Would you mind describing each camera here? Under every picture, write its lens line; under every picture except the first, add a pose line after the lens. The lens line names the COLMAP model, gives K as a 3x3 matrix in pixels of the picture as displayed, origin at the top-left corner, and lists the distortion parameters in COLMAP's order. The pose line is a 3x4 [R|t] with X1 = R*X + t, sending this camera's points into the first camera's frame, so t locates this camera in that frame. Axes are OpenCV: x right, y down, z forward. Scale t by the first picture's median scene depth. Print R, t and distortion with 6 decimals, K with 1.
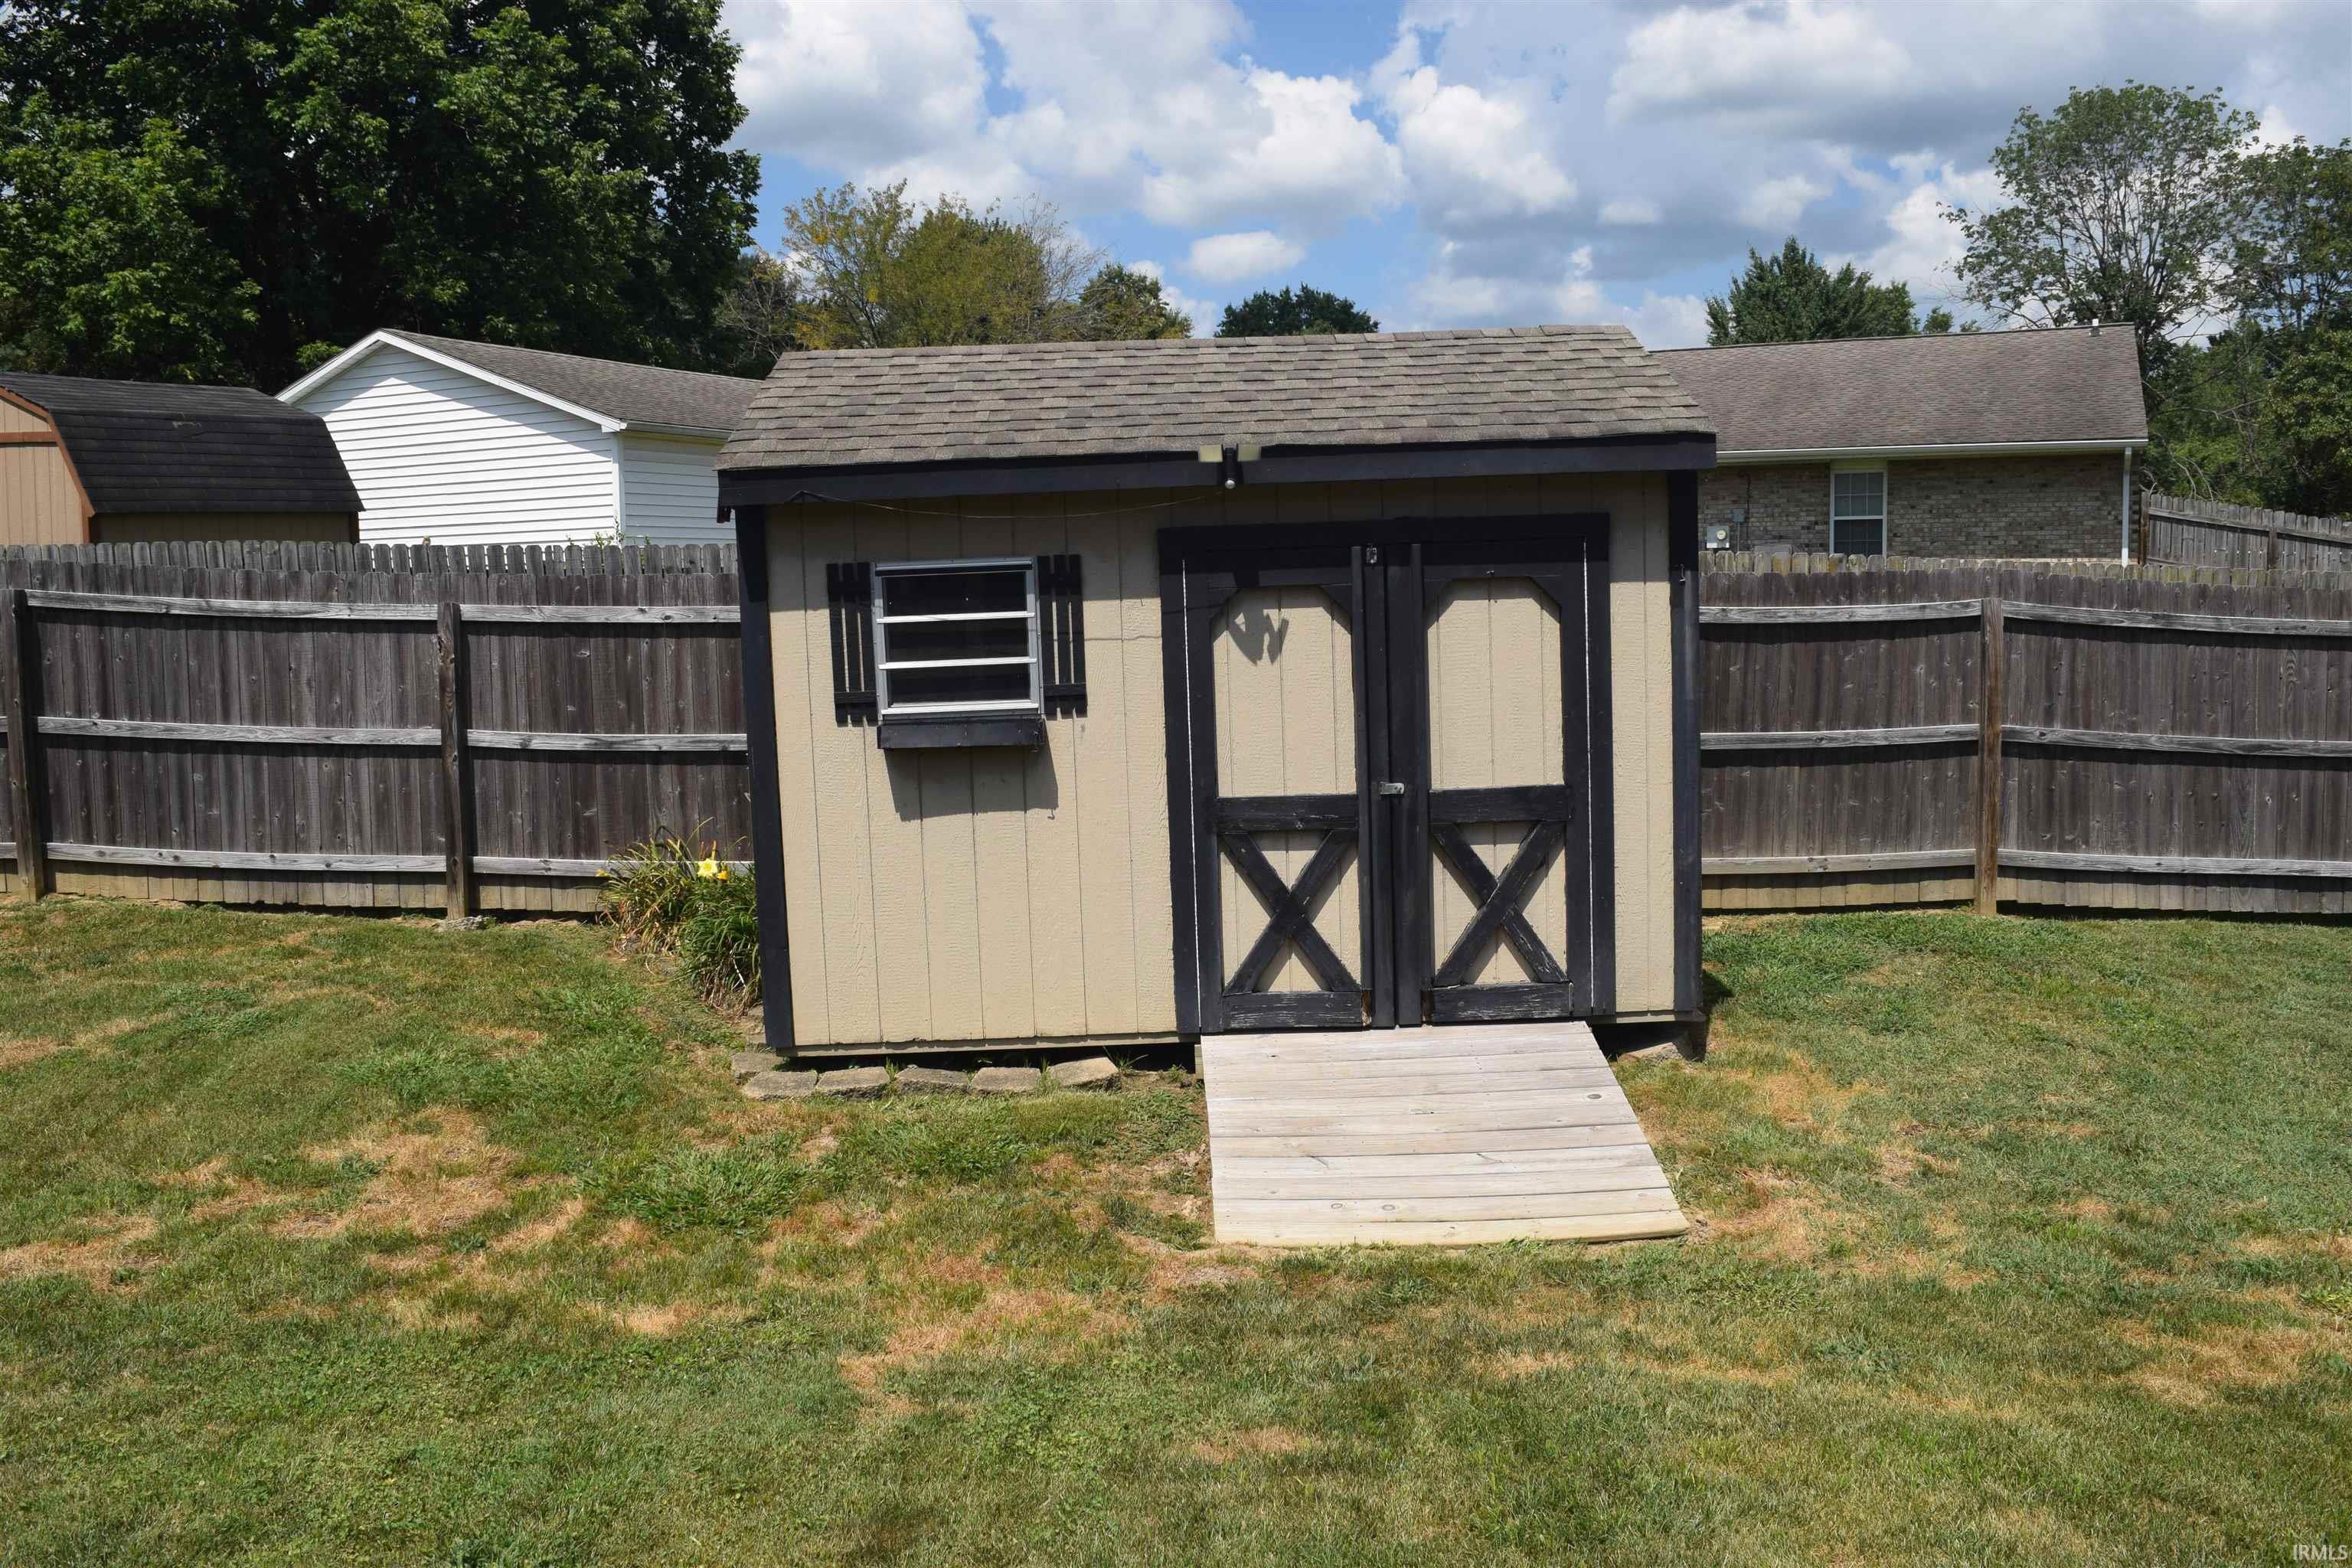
lens RADIAL K [[1844.6, 0, 1176.6], [0, 1844.6, 773.6], [0, 0, 1]] dist [-0.100298, 0.029012]
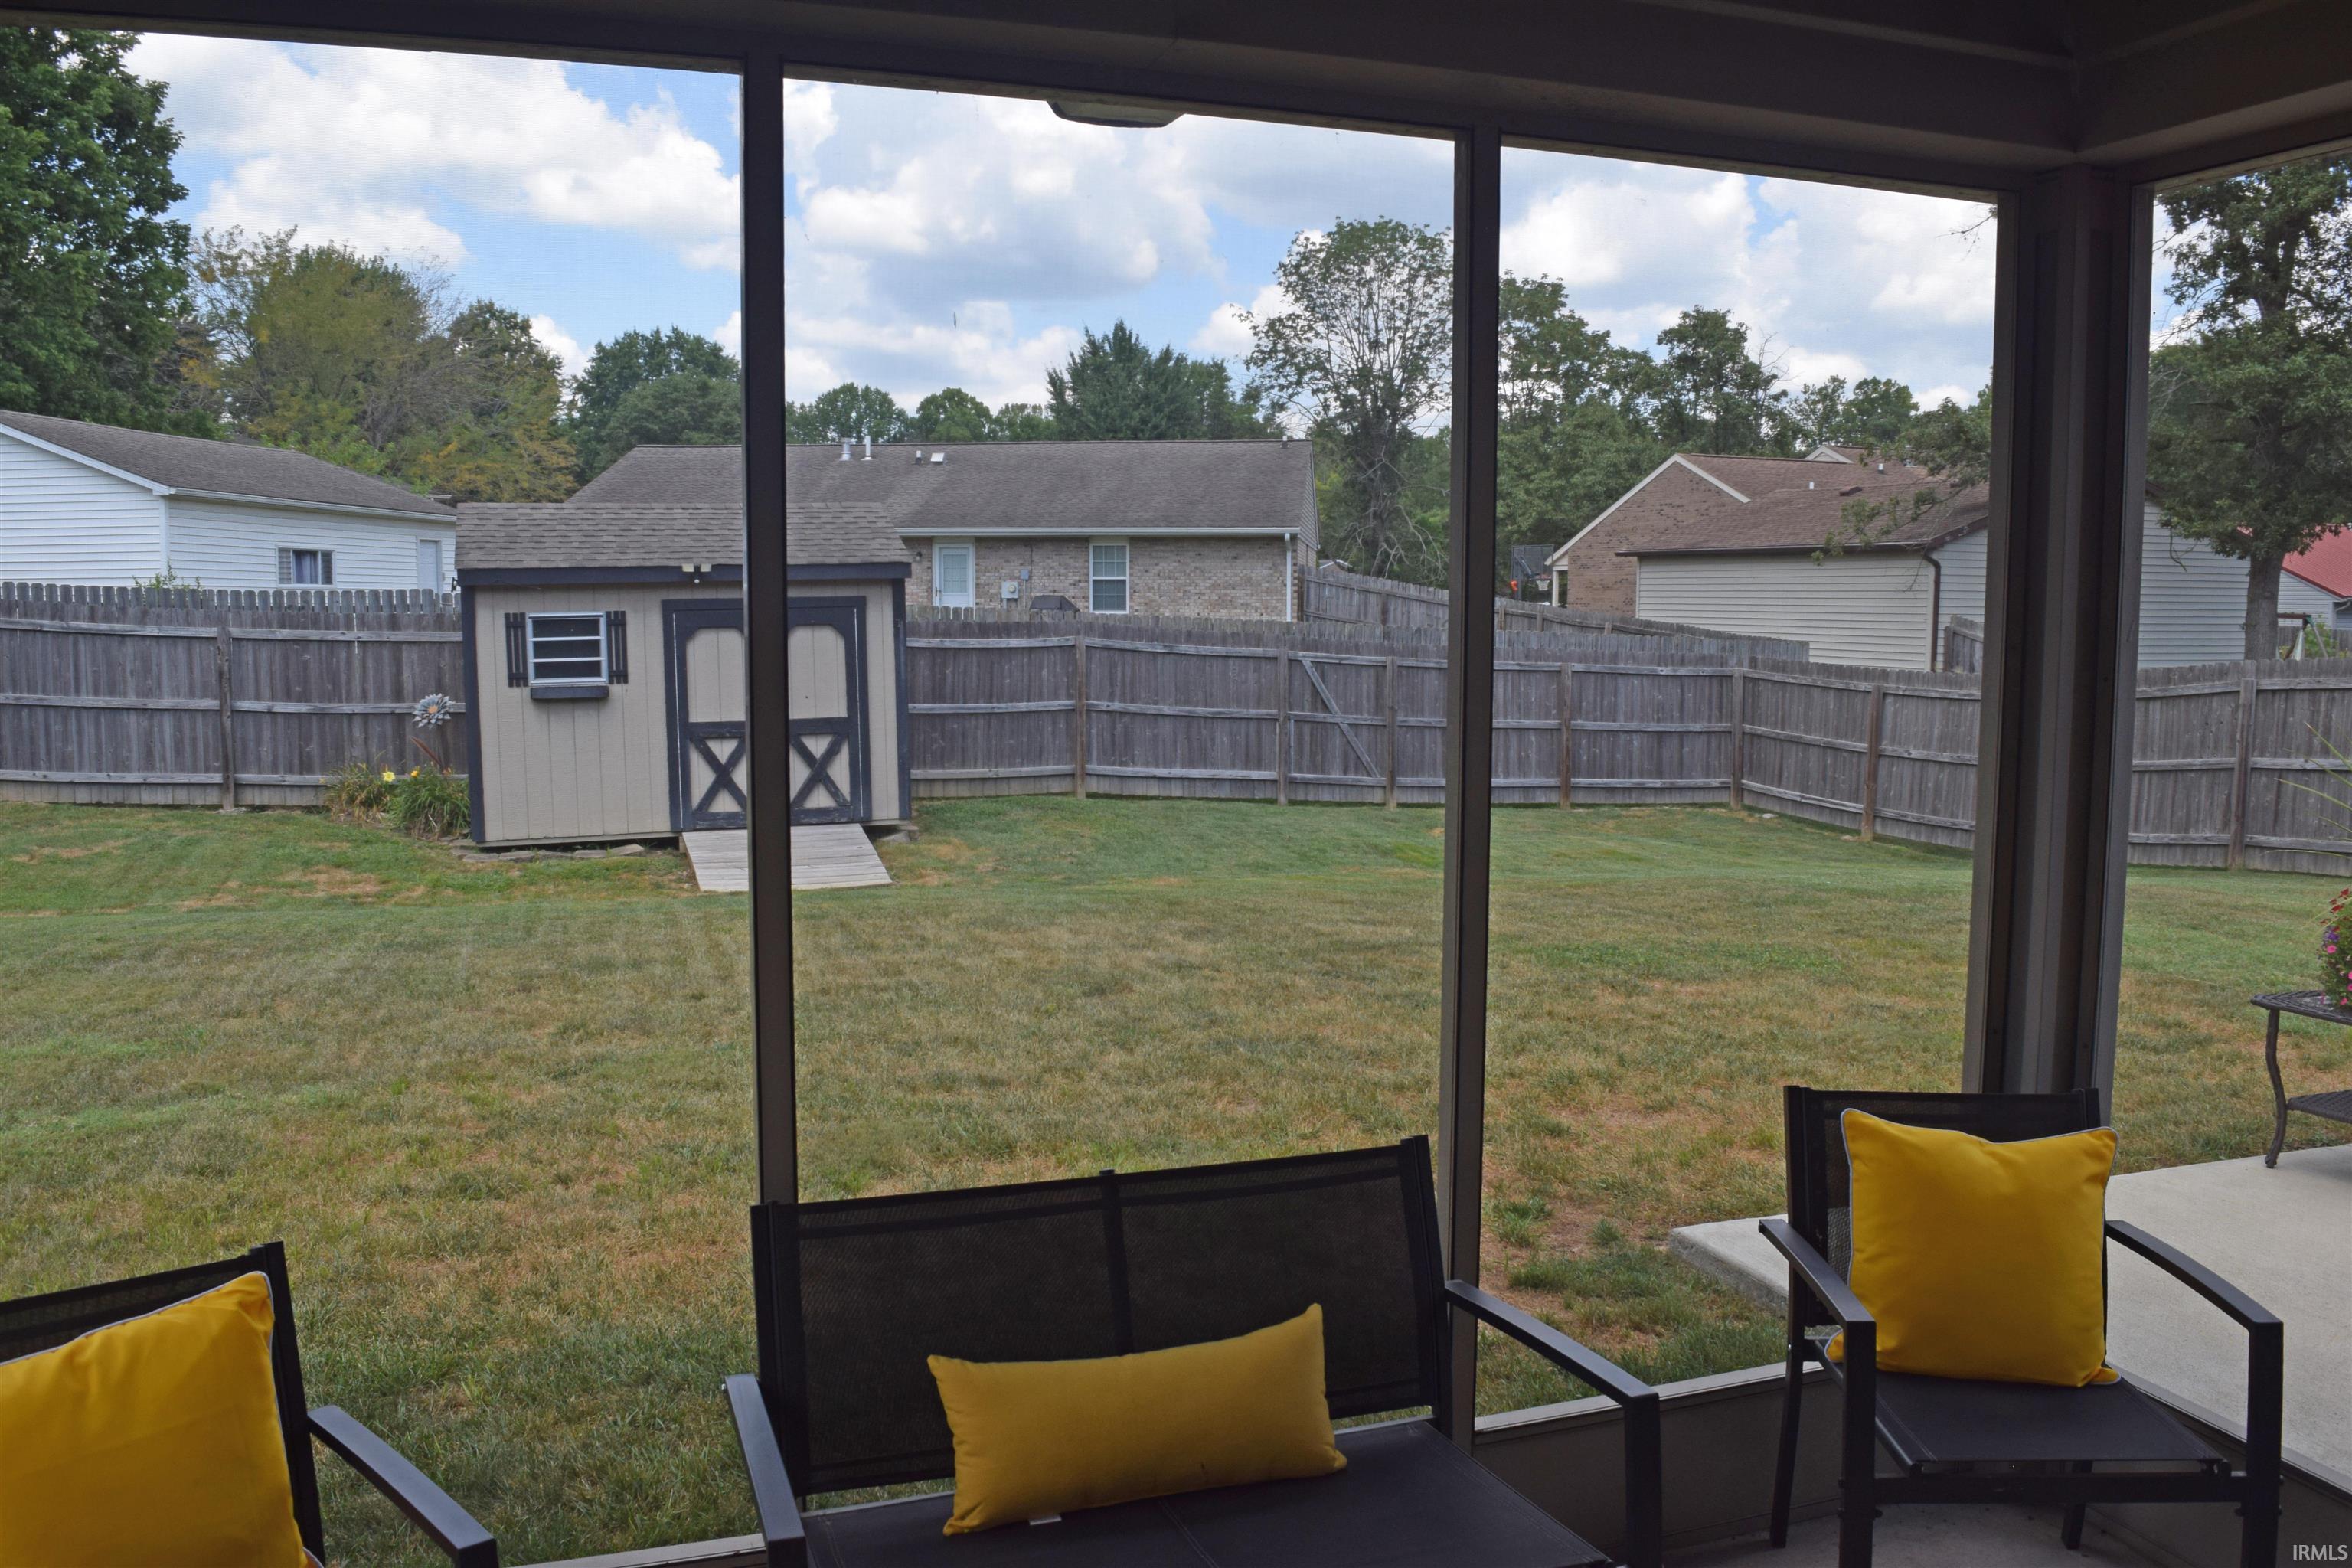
lens RADIAL K [[1844.6, 0, 1176.6], [0, 1844.6, 773.6], [0, 0, 1]] dist [-0.100298, 0.029012]
pose [[0.942988, -0.007446, 0.332742, -0.114251], [0.013855, 0.999761, -0.016892, 0.086558], [-0.332537, 0.020539, 0.942866, -0.907603]]
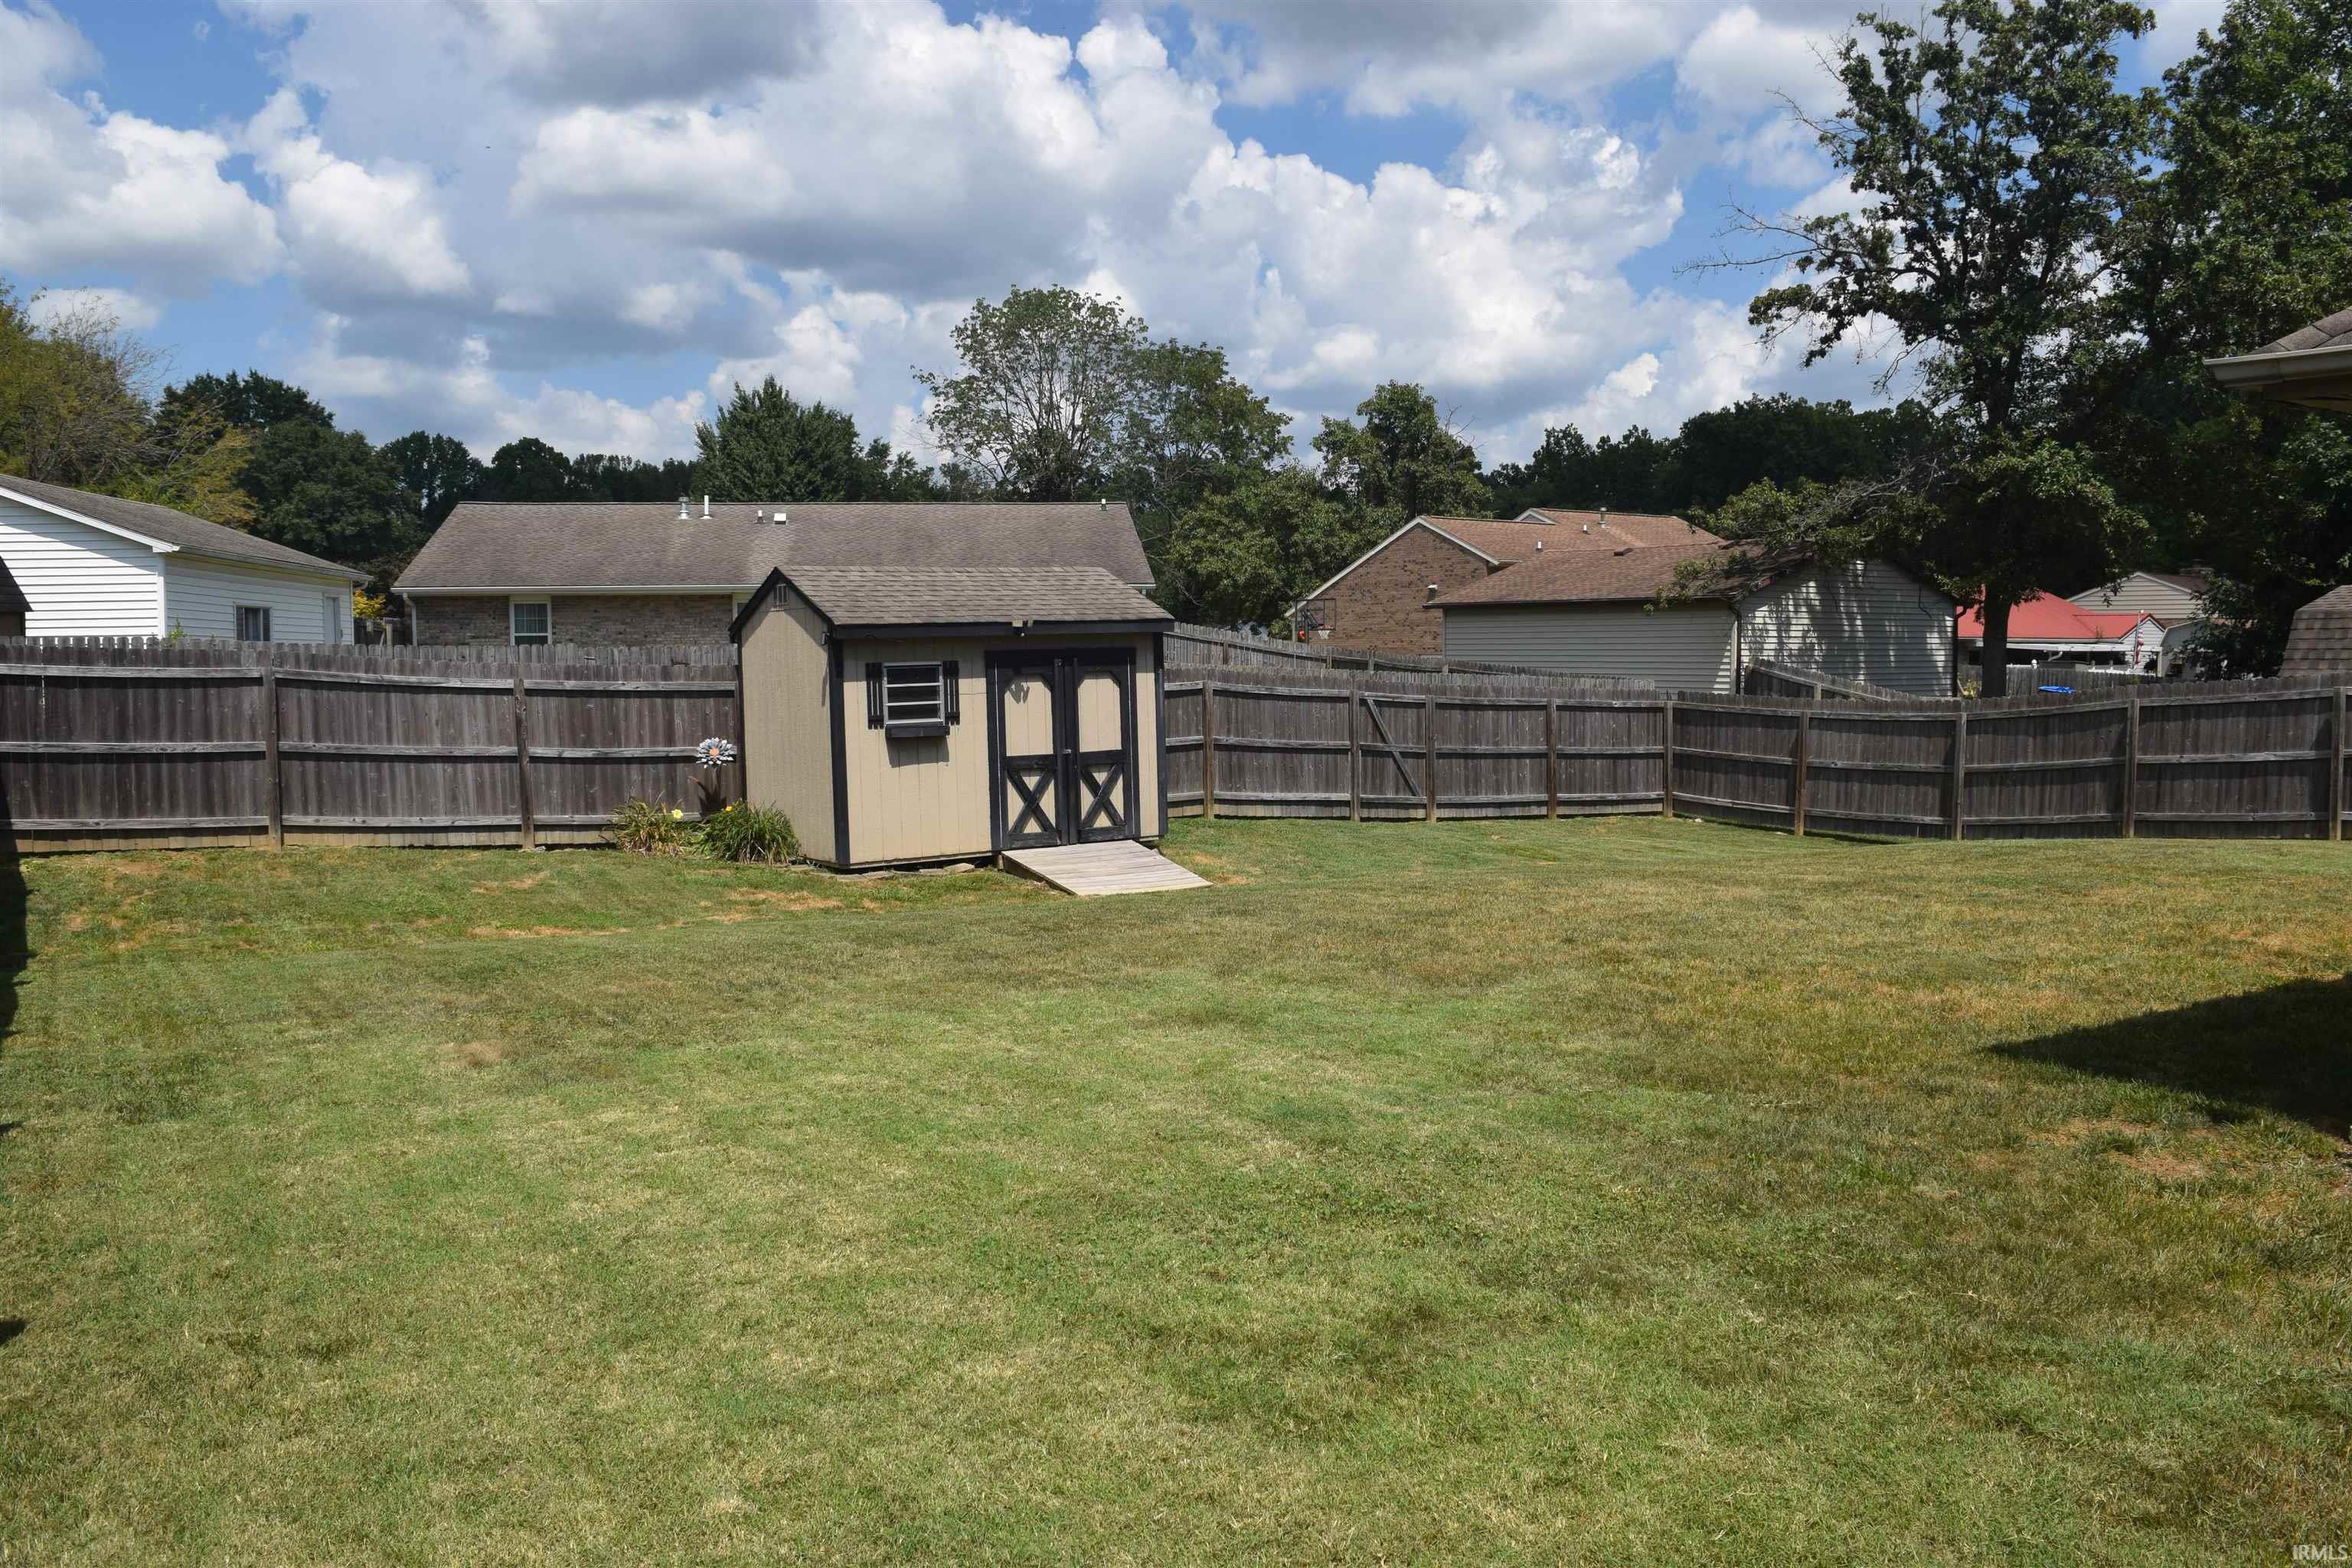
lens RADIAL K [[1844.6, 0, 1176.6], [0, 1844.6, 773.6], [0, 0, 1]] dist [-0.100298, 0.029012]
pose [[0.835136, -0.020601, 0.549657, -0.860289], [0.048841, 0.998128, -0.036799, 0.103603], [-0.547870, 0.057578, 0.834579, -0.912093]]
